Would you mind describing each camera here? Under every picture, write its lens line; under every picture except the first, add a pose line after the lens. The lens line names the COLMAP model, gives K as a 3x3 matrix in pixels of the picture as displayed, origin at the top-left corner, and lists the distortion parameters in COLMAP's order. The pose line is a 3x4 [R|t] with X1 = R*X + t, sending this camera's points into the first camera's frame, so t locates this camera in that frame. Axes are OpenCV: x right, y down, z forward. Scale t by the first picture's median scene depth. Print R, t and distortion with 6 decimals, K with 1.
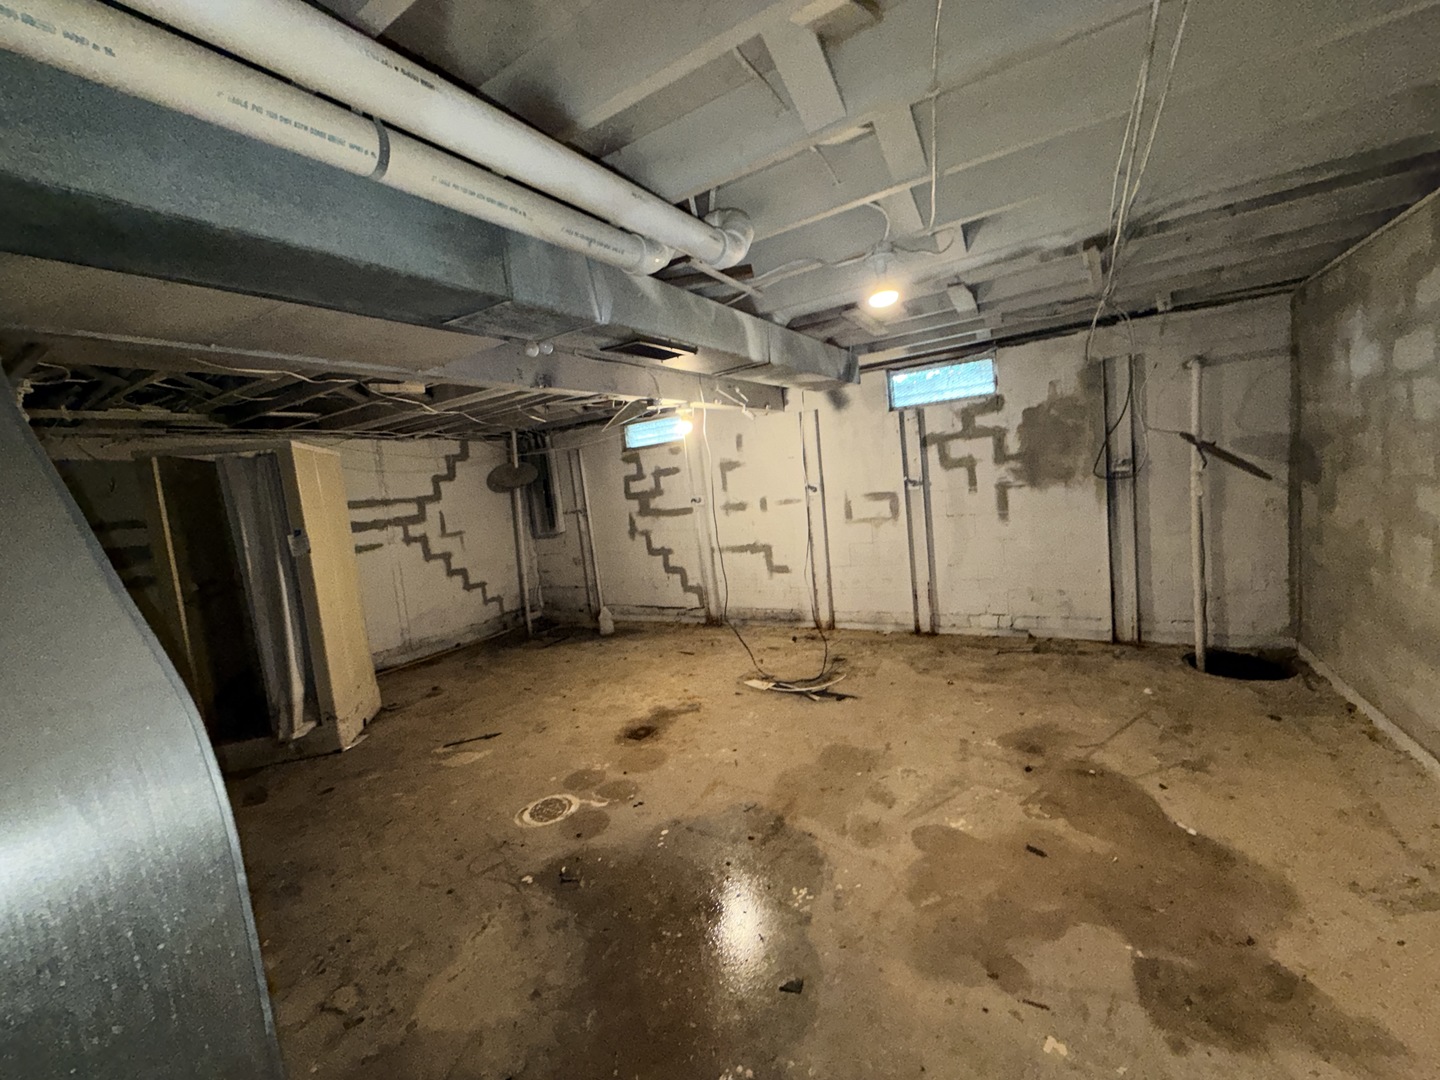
lens RADIAL K [[573.4, 0, 714.0], [0, 573.4, 540.0], [0, 0, 1]] dist [0.000949, -0.000076]
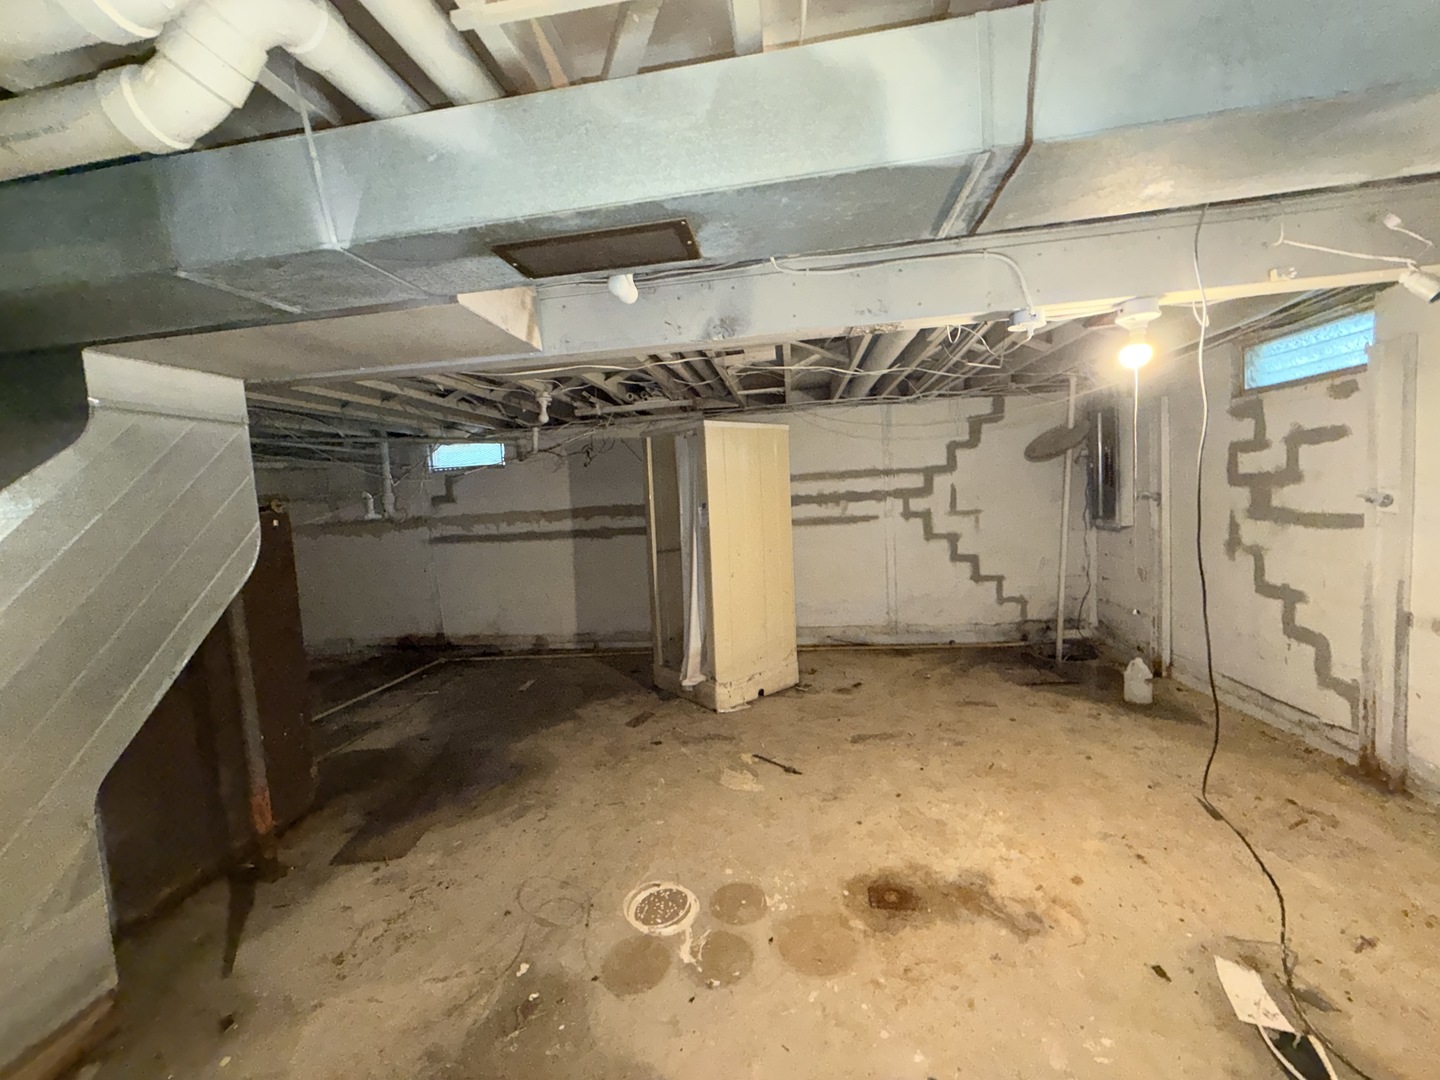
lens RADIAL K [[573.4, 0, 714.0], [0, 573.4, 540.0], [0, 0, 1]] dist [0.000949, -0.000076]
pose [[0.401372, 0.155716, -0.902581, 0.165388], [-0.077336, 0.987685, 0.136008, -0.058519], [0.912644, 0.015213, 0.408472, 0.341625]]
